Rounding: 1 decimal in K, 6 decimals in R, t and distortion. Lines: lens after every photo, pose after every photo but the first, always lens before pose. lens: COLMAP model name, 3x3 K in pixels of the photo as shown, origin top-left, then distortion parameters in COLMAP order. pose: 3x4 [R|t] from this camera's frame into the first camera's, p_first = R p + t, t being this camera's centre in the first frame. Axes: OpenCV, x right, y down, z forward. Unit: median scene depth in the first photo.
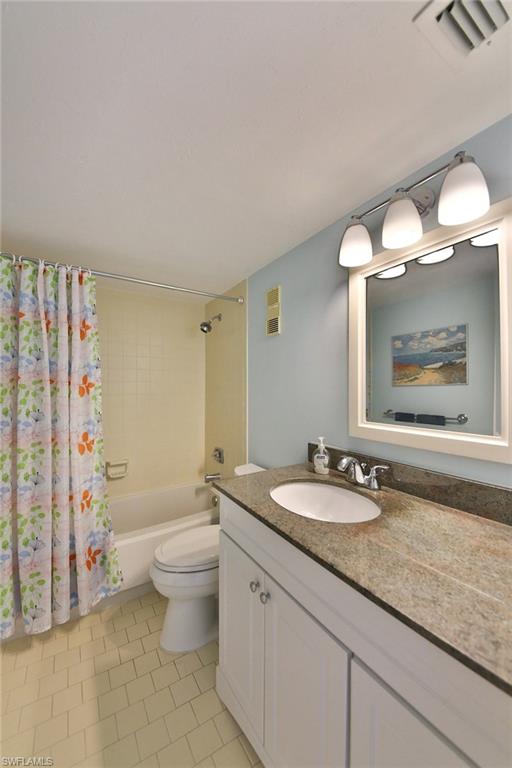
lens RADIAL K [[287.0, 0, 256.0], [0, 287.0, 384.0], [0, 0, 1]] dist [-0.030404, -0.000311]
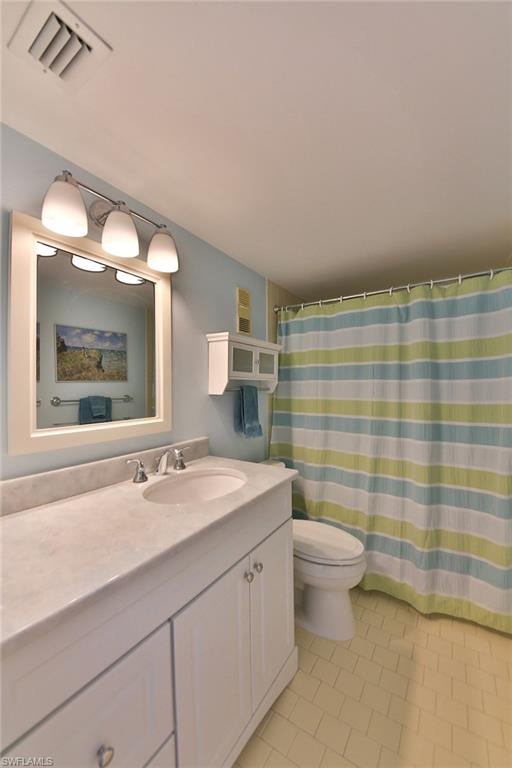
lens RADIAL K [[287.0, 0, 256.0], [0, 287.0, 384.0], [0, 0, 1]] dist [-0.030404, -0.000311]
pose [[-0.412173, 0.020423, 0.910877, -0.669334], [0.005258, 0.999785, -0.020038, 0.037336], [-0.911090, -0.003470, -0.412192, 0.986690]]
